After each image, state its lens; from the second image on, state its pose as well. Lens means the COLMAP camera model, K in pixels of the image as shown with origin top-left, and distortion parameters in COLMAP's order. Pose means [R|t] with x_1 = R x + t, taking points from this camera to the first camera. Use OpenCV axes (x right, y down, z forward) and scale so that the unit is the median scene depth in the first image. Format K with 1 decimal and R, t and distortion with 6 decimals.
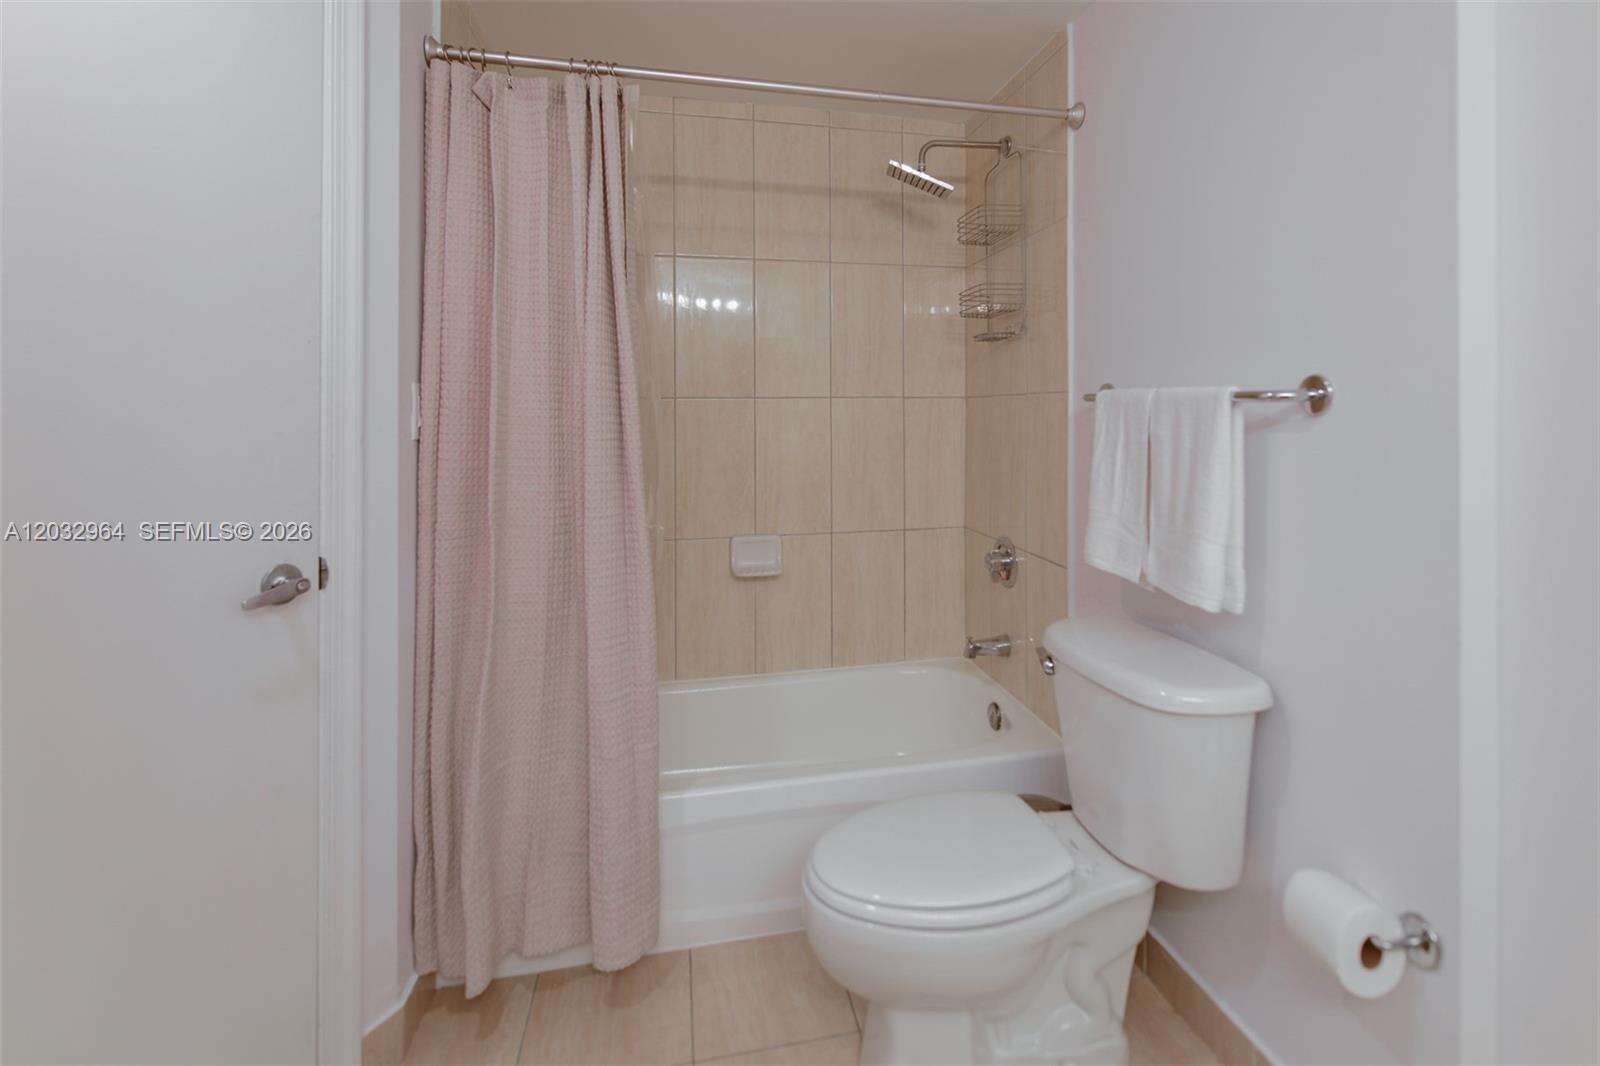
lens RADIAL K [[725.0, 0, 800.0], [0, 725.0, 405.0], [0, 0, 1]] dist [0.002005, -0.000223]
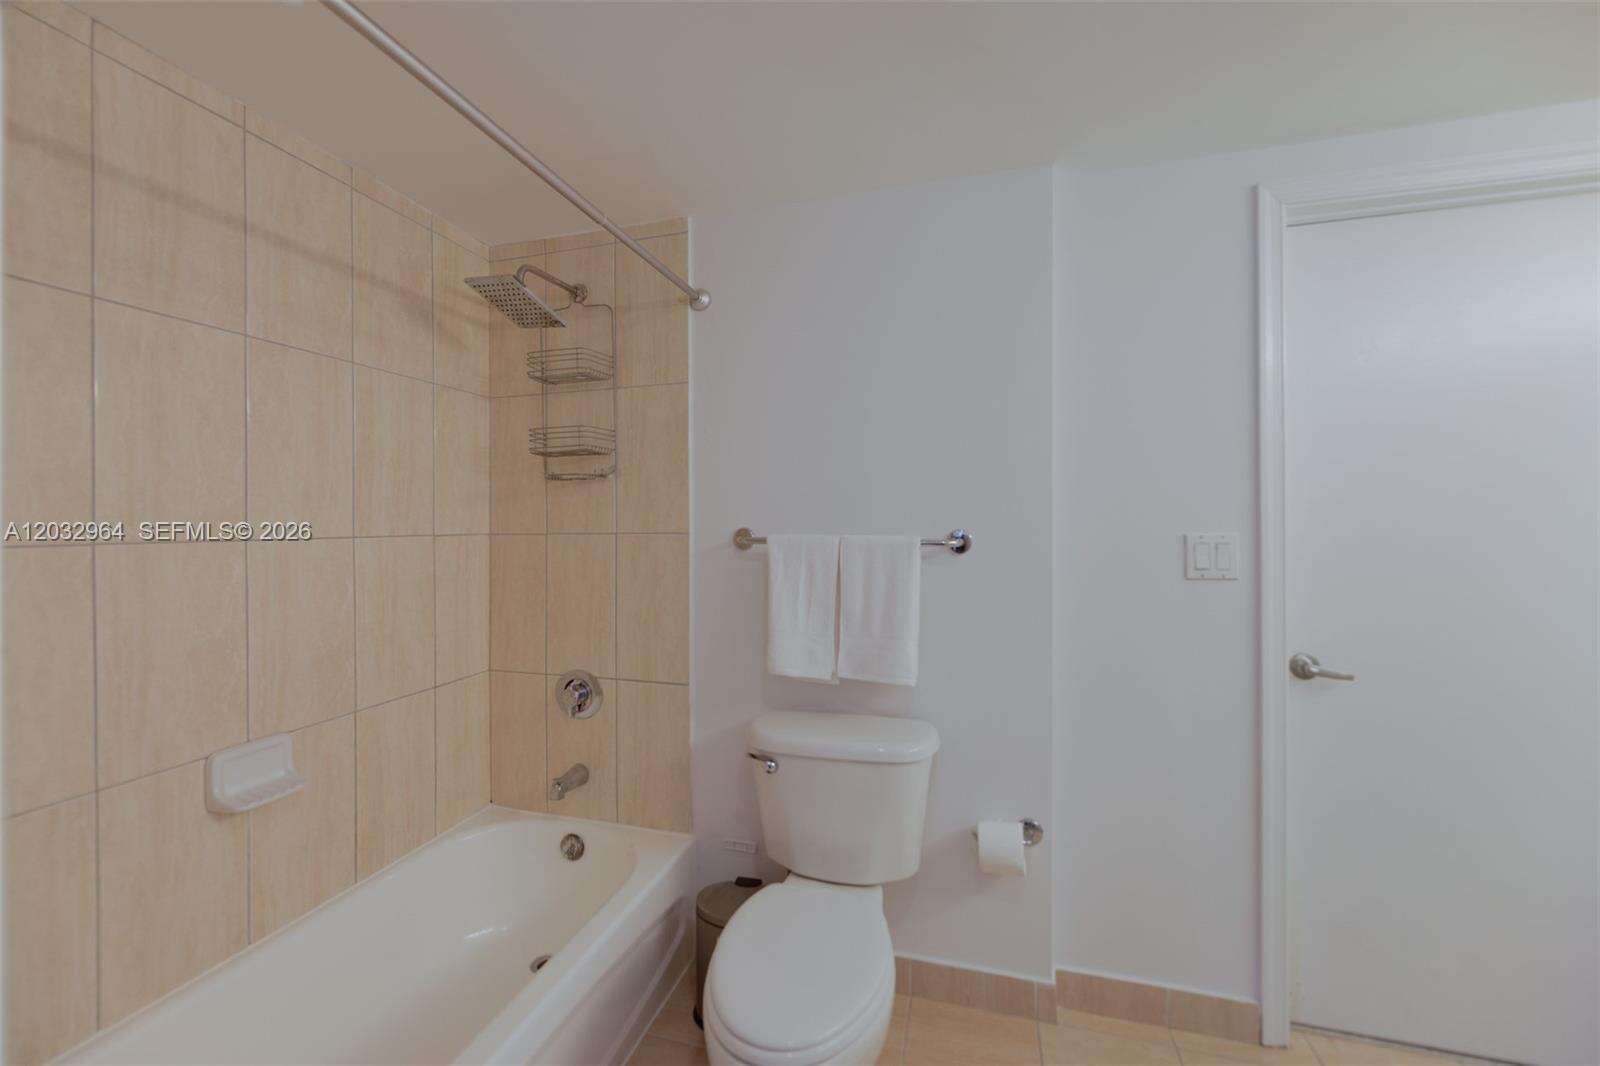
lens RADIAL K [[635.4, 0, 790.6], [0, 635.4, 527.4], [0, 0, 1]] dist [0.003181, -0.001574]
pose [[0.494824, -0.004536, 0.868981, -0.340713], [0.001446, 0.999989, 0.004396, -0.024517], [-0.868992, -0.000919, 0.494825, 0.274723]]
